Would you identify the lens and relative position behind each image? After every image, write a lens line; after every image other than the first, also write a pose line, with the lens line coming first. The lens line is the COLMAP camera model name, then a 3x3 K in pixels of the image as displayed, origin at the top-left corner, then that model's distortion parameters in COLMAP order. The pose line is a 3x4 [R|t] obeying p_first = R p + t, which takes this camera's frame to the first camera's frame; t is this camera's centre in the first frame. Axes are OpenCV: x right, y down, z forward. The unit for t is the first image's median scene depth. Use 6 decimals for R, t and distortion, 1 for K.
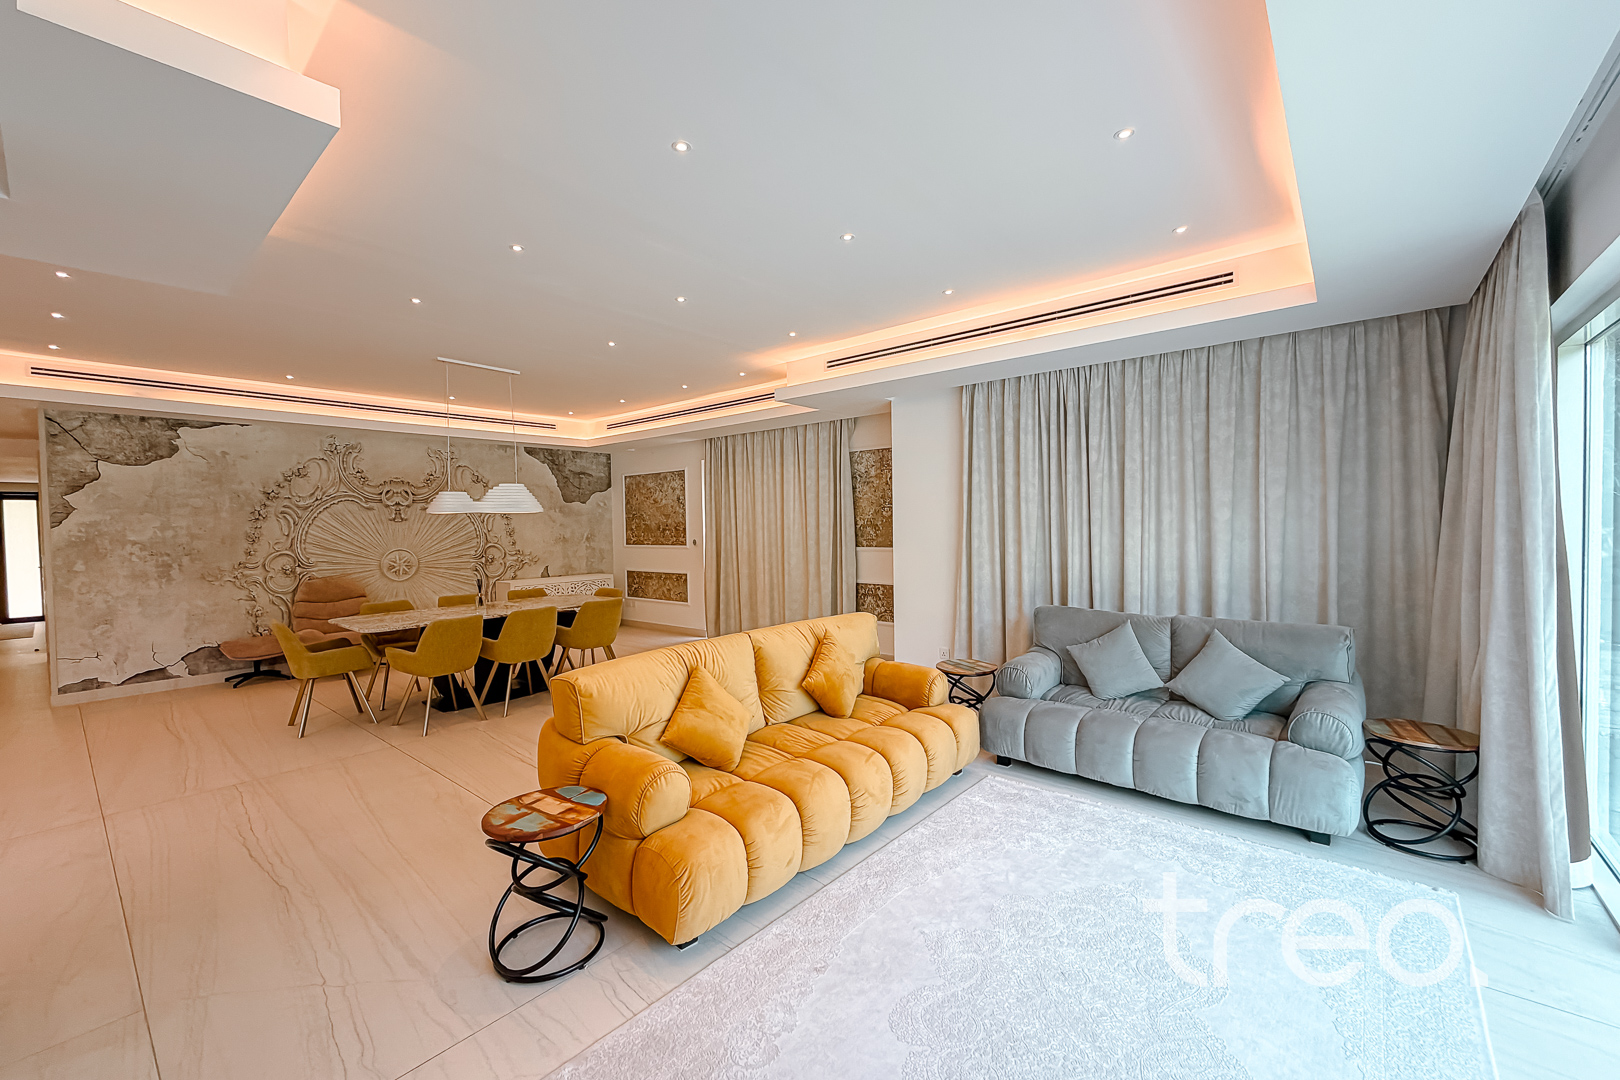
lens RADIAL K [[647.9, 0, 817.4], [0, 647.9, 537.1], [0, 0, 1]] dist [-0.002447, -0.000365]
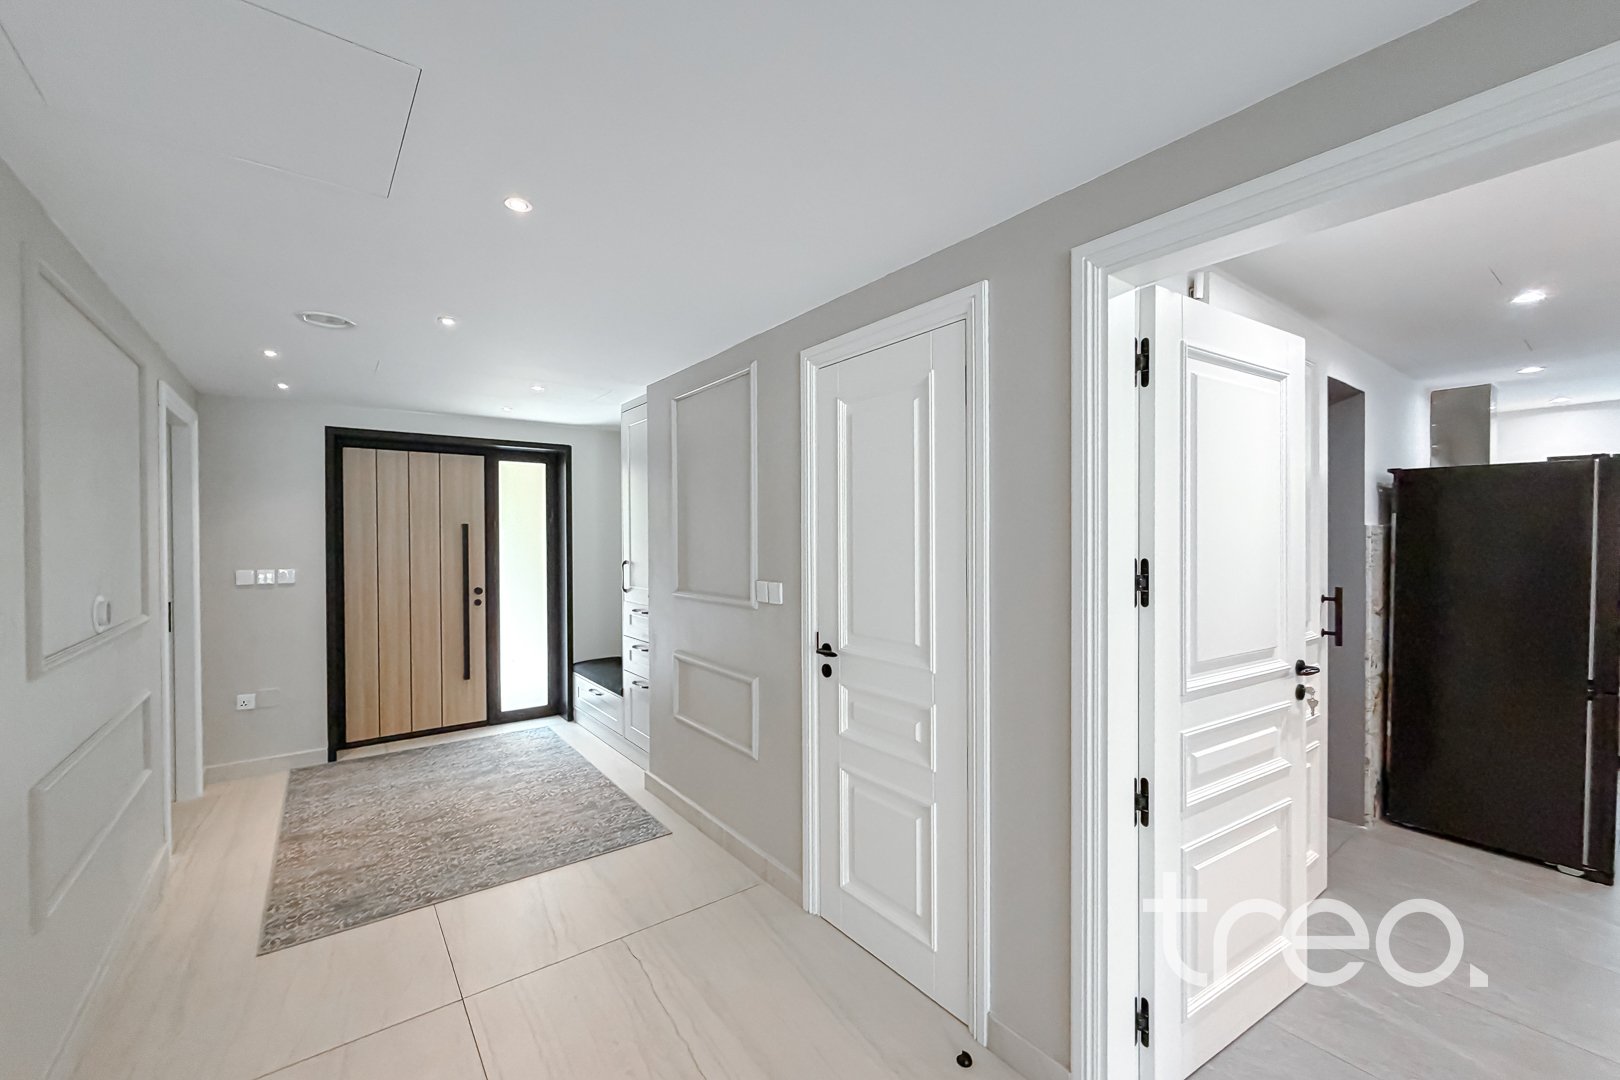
lens RADIAL K [[647.9, 0, 804.7], [0, 647.9, 540.6], [0, 0, 1]] dist [-0.002447, -0.000365]
pose [[0.974010, 0.015165, -0.225996, -1.488971], [-0.018267, 0.999765, -0.011643, 0.003671], [0.225767, 0.015468, 0.974059, 0.938827]]
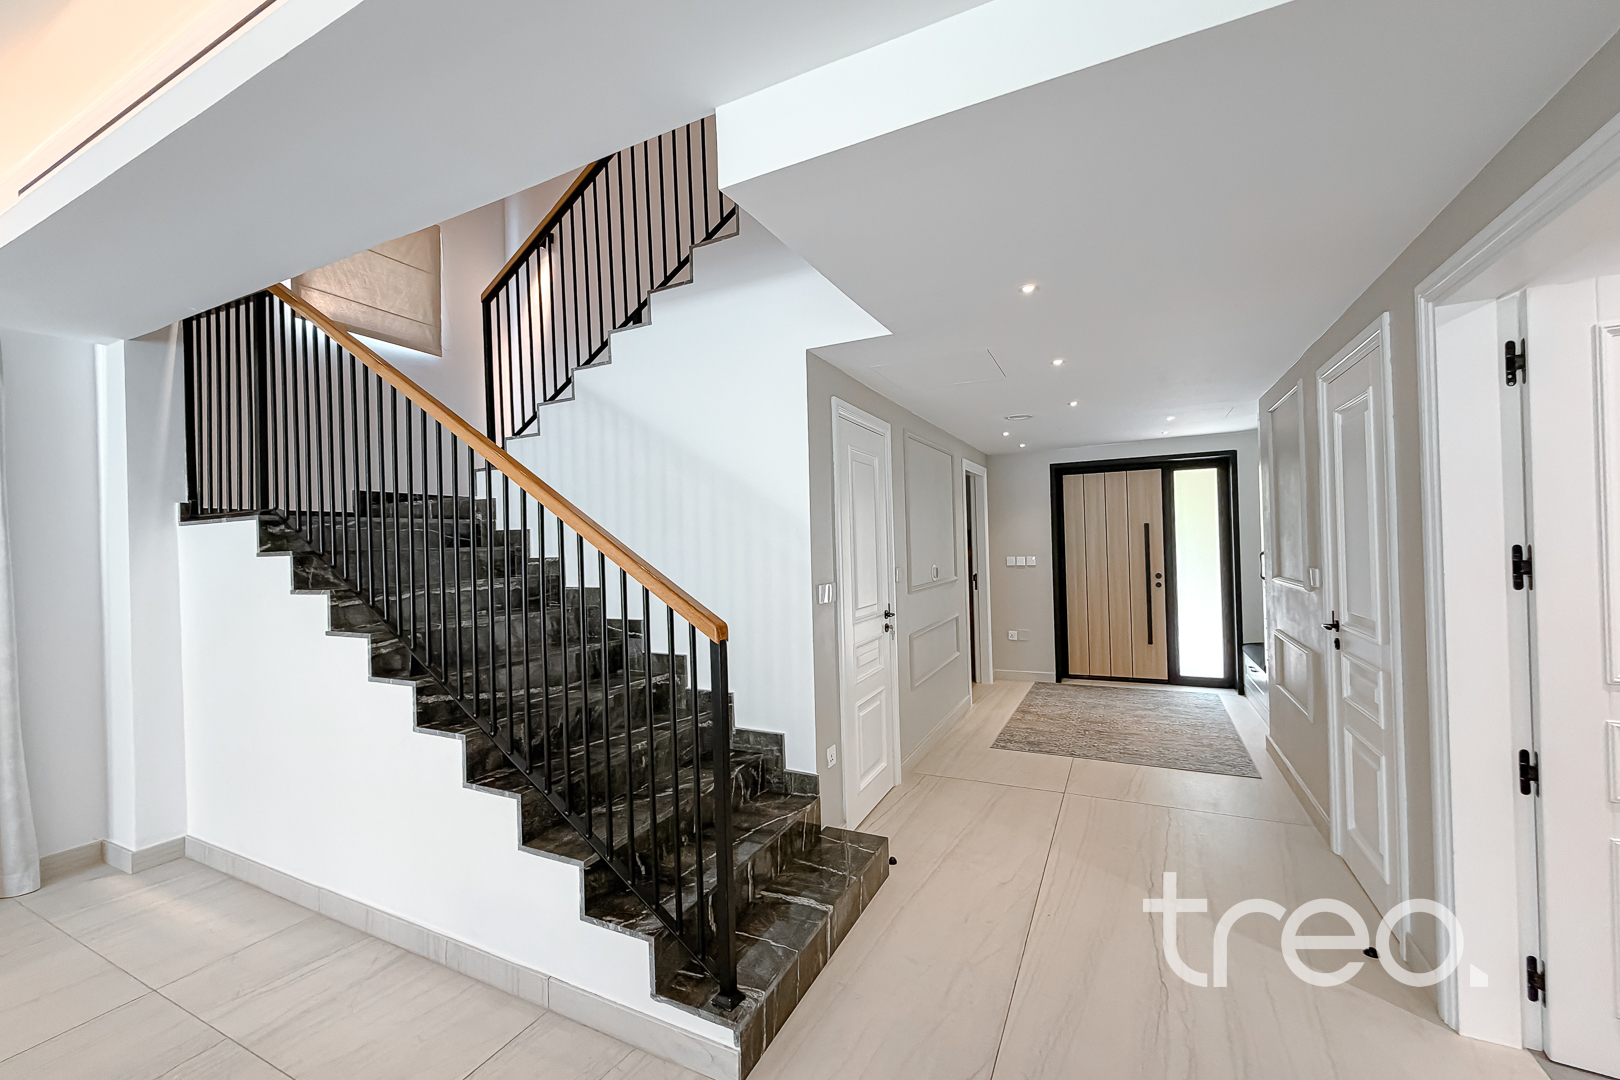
lens RADIAL K [[647.9, 0, 802.4], [0, 647.9, 542.9], [0, 0, 1]] dist [-0.002447, -0.000365]
pose [[0.230429, 0.008849, -0.973049, -1.225110], [0.002765, 0.999949, 0.009748, 0.001085], [0.973085, -0.004937, 0.230392, 0.859183]]
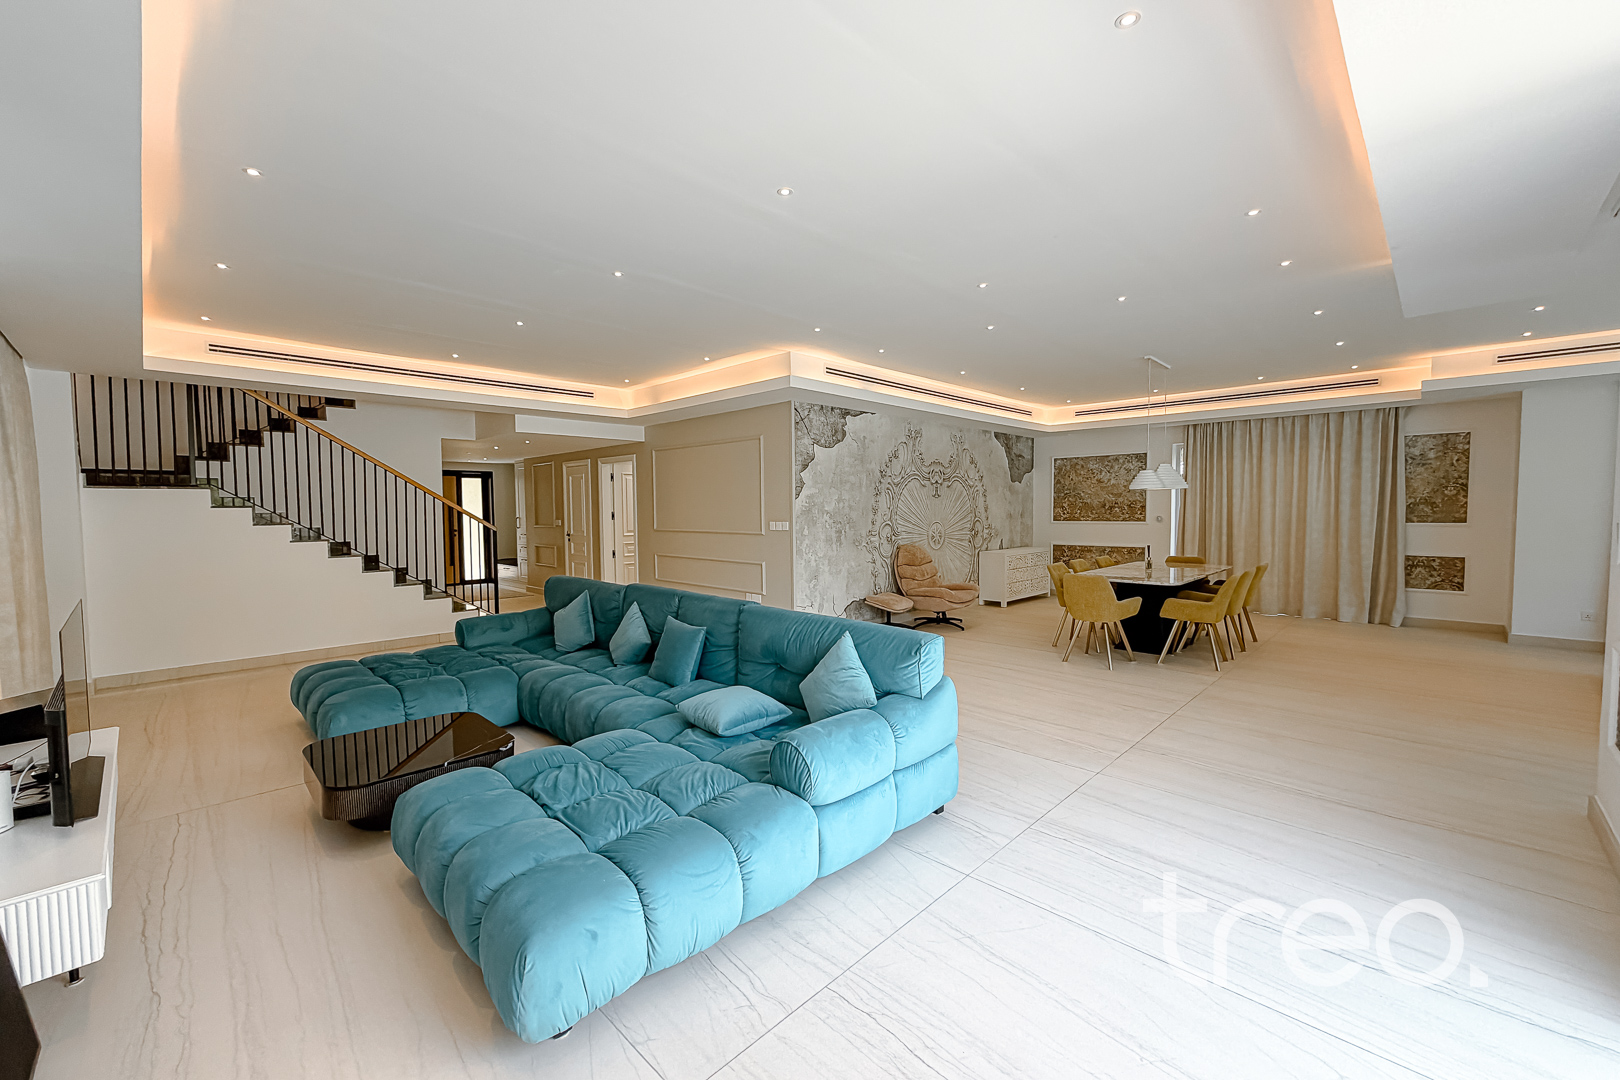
lens RADIAL K [[647.9, 0, 809.7], [0, 647.9, 542.4], [0, 0, 1]] dist [-0.002447, -0.000365]
pose [[0.997025, 0.011839, -0.076170, -0.874119], [-0.009347, 0.999412, 0.032995, 0.021954], [0.076516, -0.032185, 0.996549, -0.181862]]
